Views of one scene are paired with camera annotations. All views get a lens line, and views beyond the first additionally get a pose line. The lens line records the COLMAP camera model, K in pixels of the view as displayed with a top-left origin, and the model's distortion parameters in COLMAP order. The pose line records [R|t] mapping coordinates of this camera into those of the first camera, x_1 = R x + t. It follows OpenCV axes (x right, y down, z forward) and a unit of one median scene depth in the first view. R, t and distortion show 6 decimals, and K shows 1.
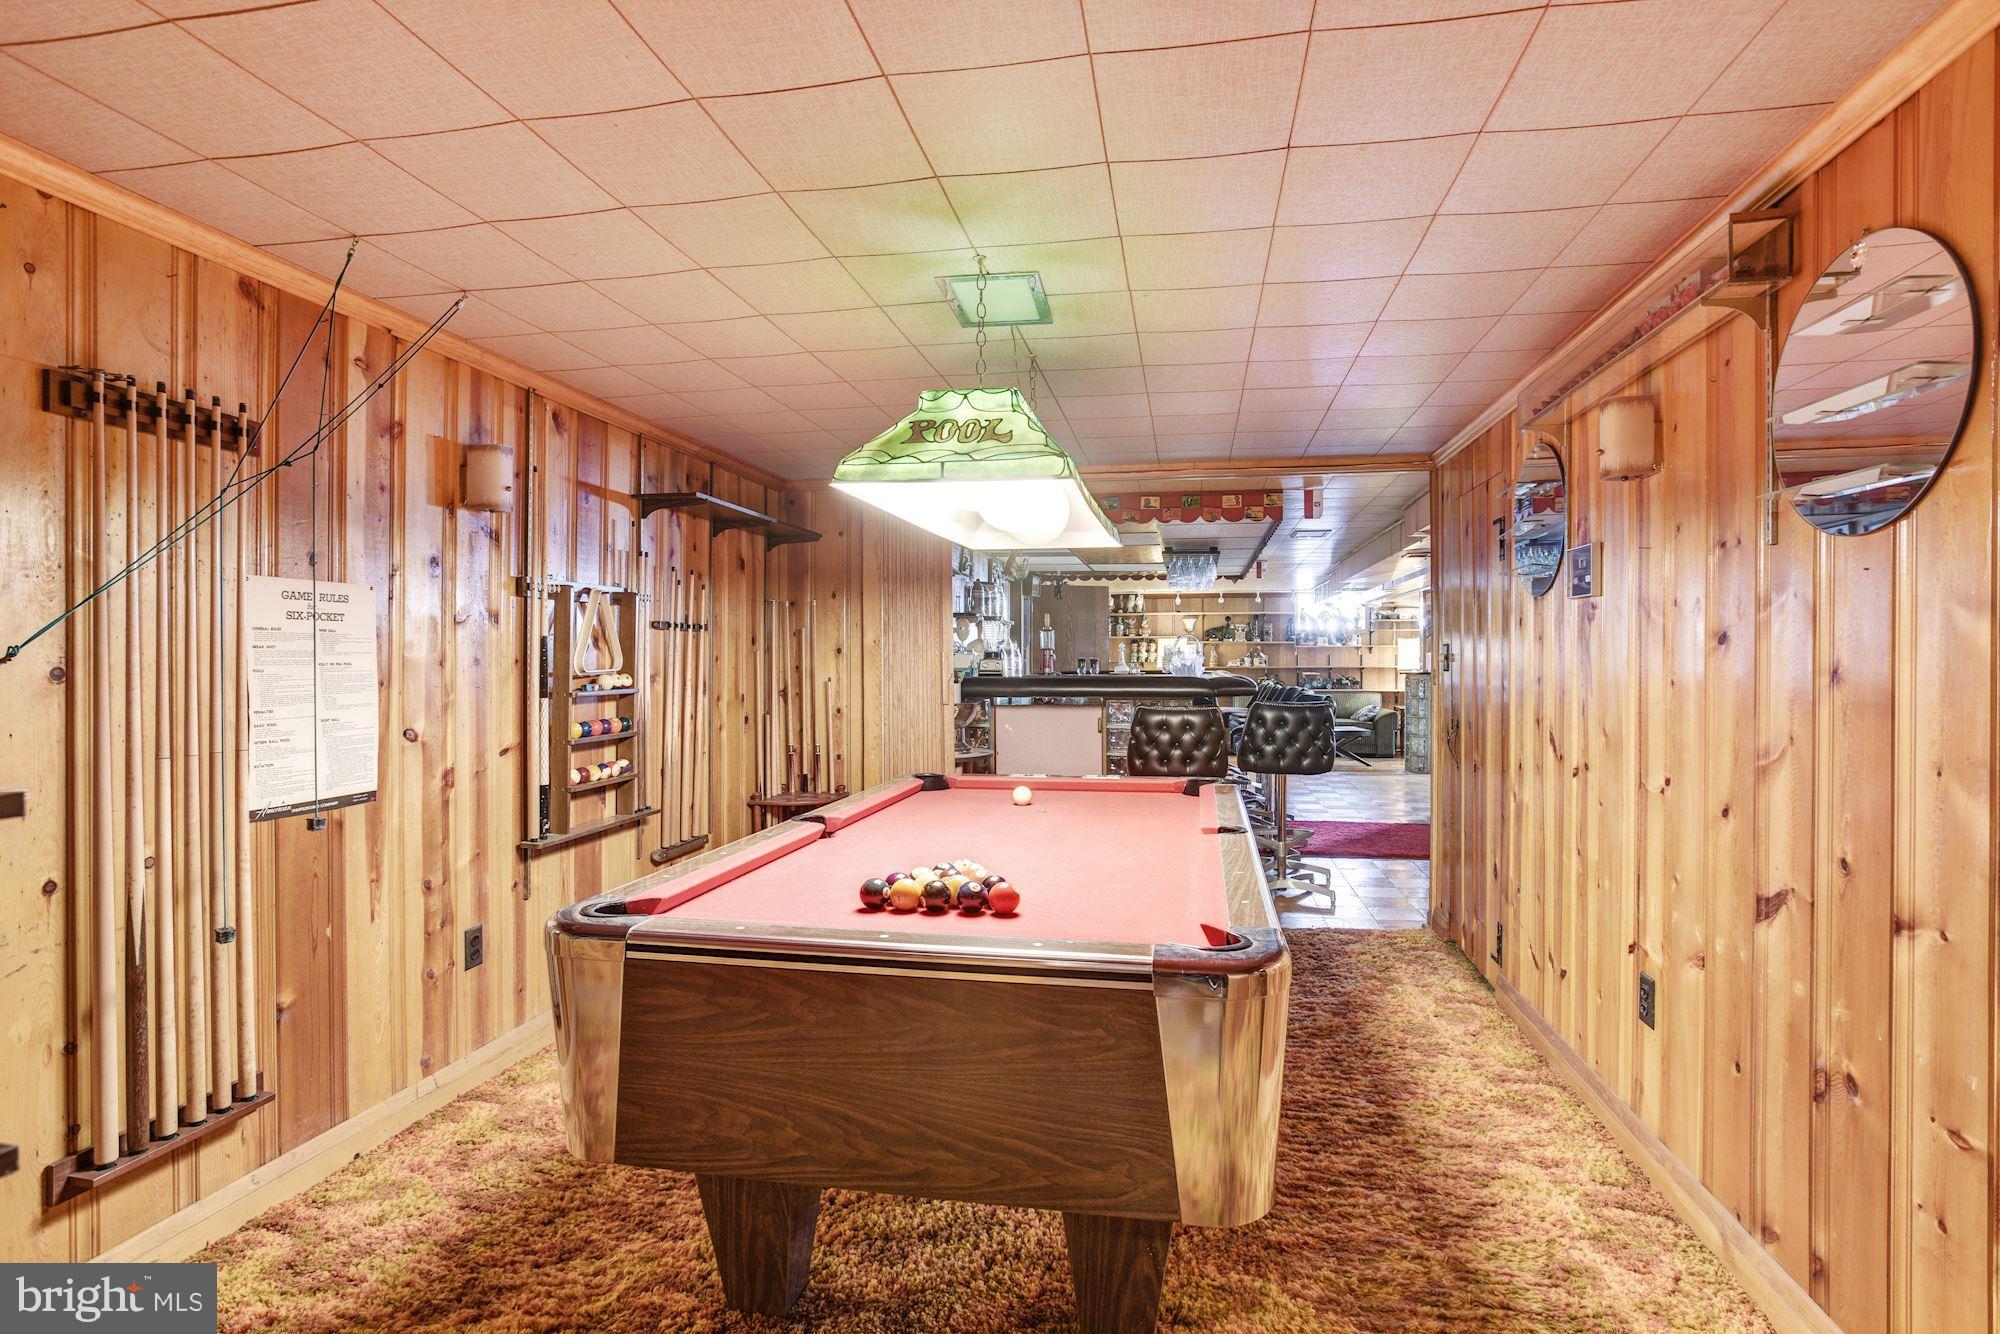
lens RADIAL K [[970.2, 0, 991.3], [0, 970.2, 664.1], [0, 0, 1]] dist [-0.052092, 0.026994]
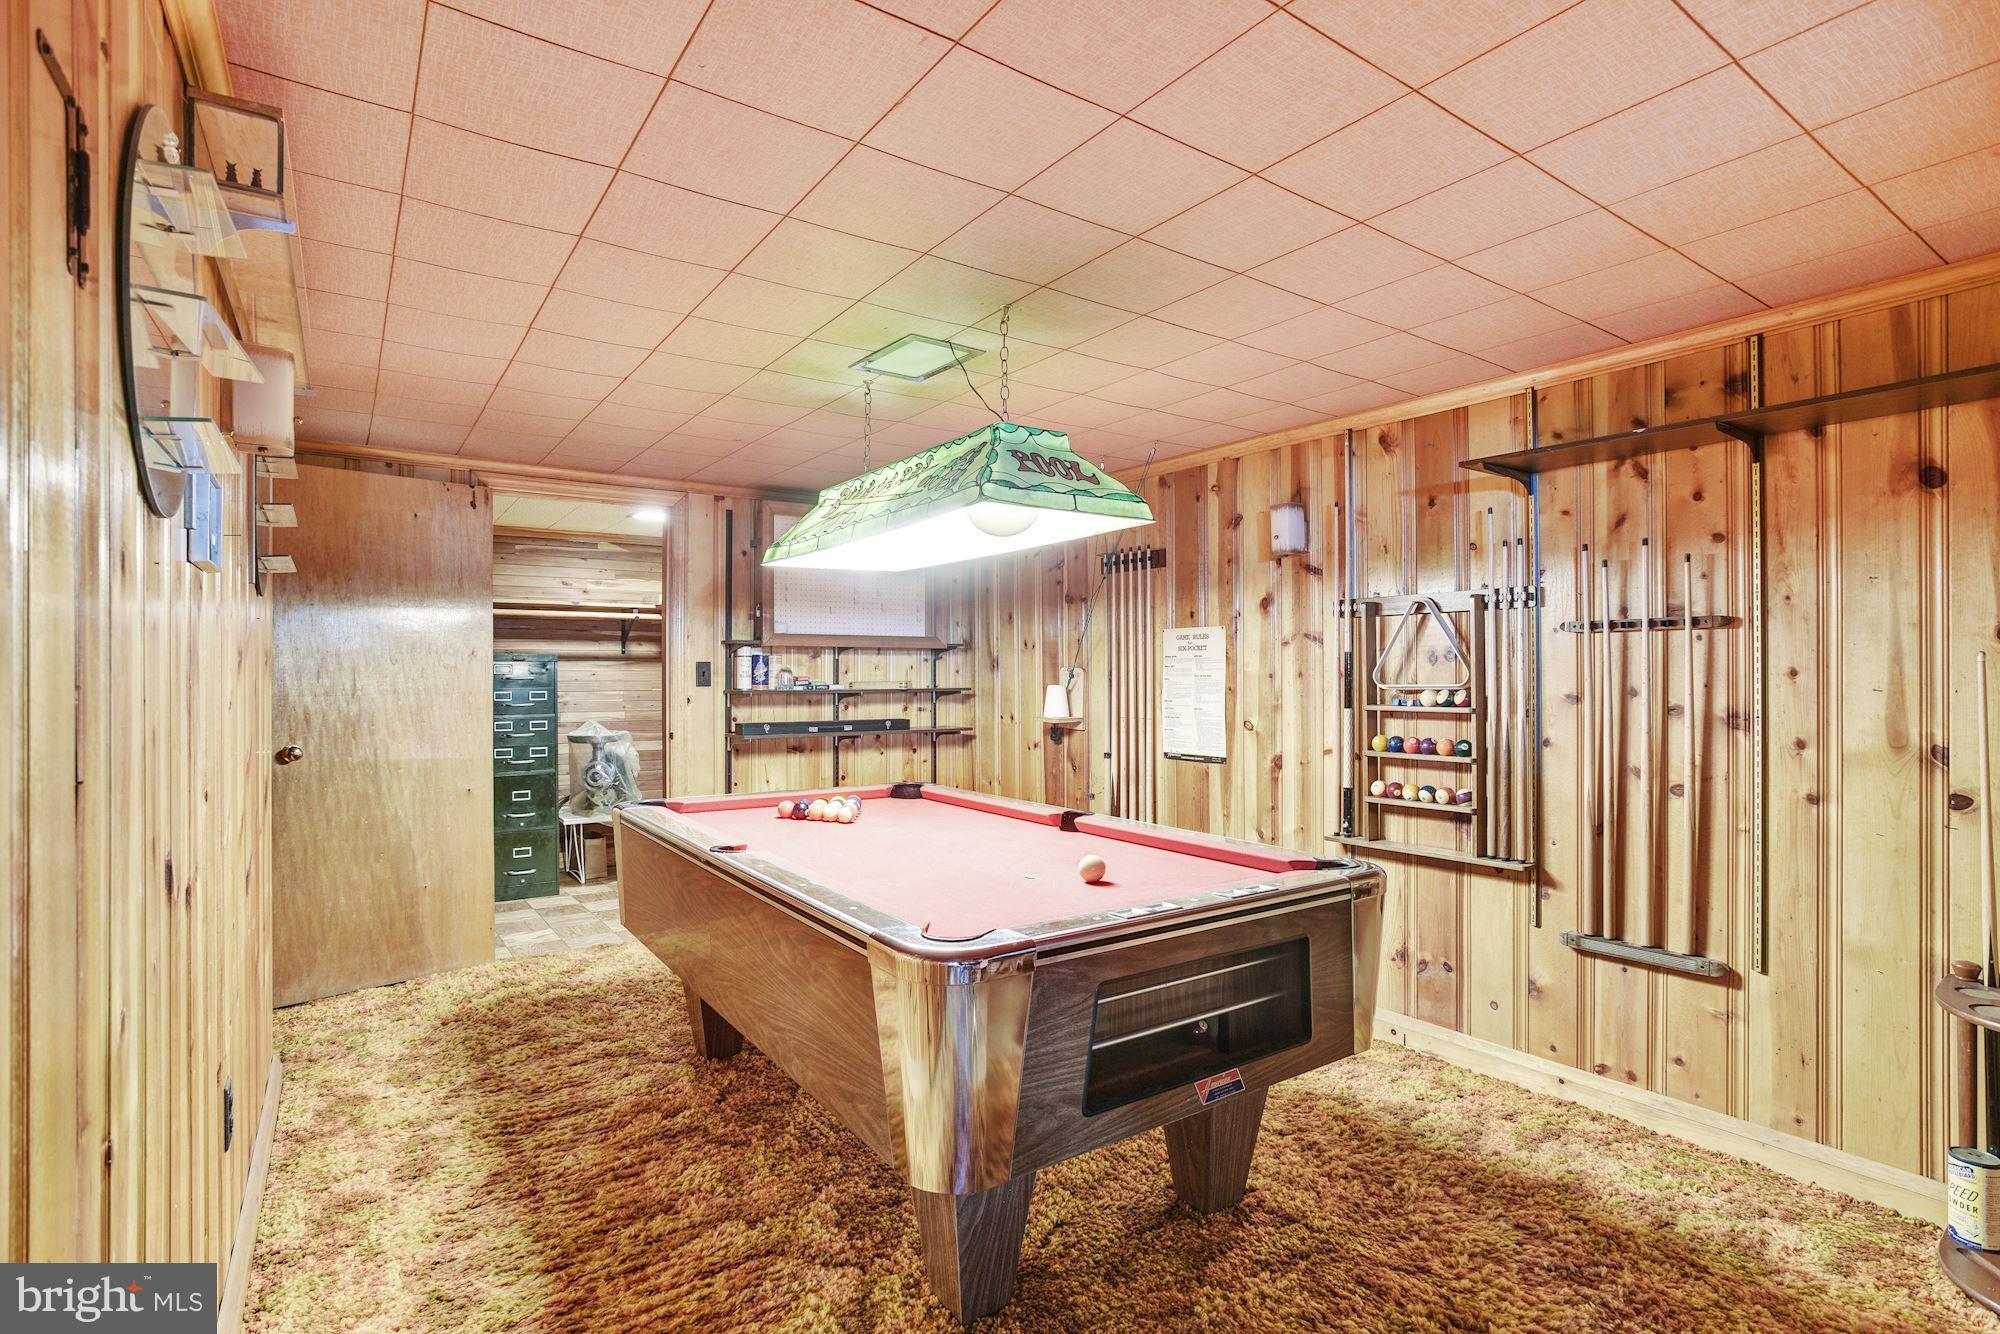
lens RADIAL K [[997.7, 0, 992.3], [0, 997.7, 670.6], [0, 0, 1]] dist [-0.058897, 0.028276]
pose [[-0.701967, 0.001078, -0.712209, 0.736473], [-0.002958, 0.999986, 0.004429, -0.014500], [0.712204, 0.005216, -0.701954, 1.769673]]
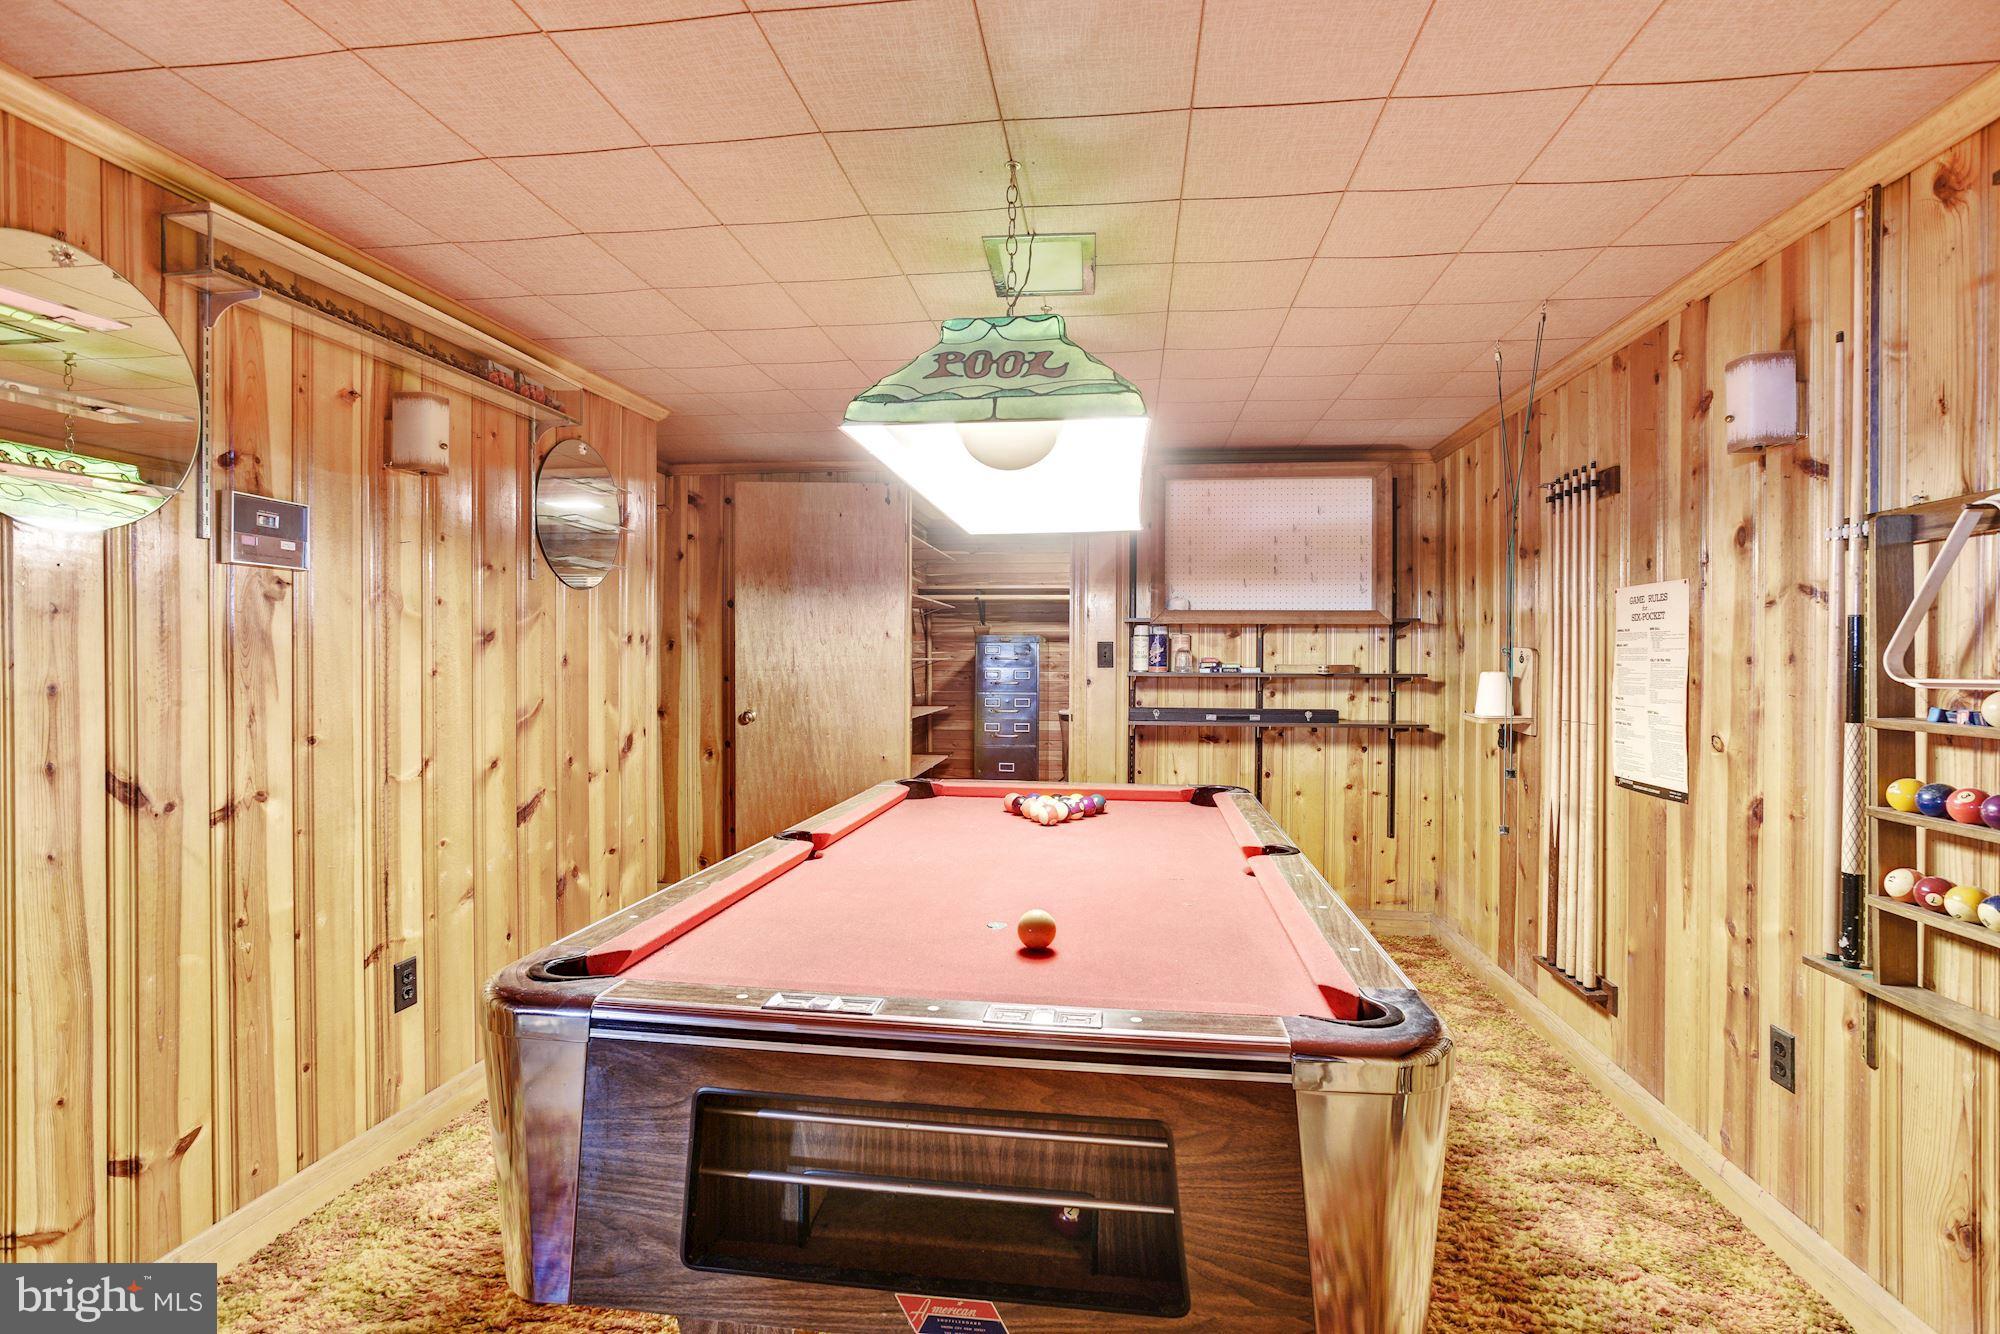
lens RADIAL K [[970.2, 0, 991.3], [0, 970.2, 664.1], [0, 0, 1]] dist [-0.052092, 0.026994]
pose [[-0.998419, -0.002517, -0.056146, 0.098156], [-0.003454, 0.999856, 0.016590, -0.009519], [0.056097, 0.016758, -0.998285, 1.809178]]
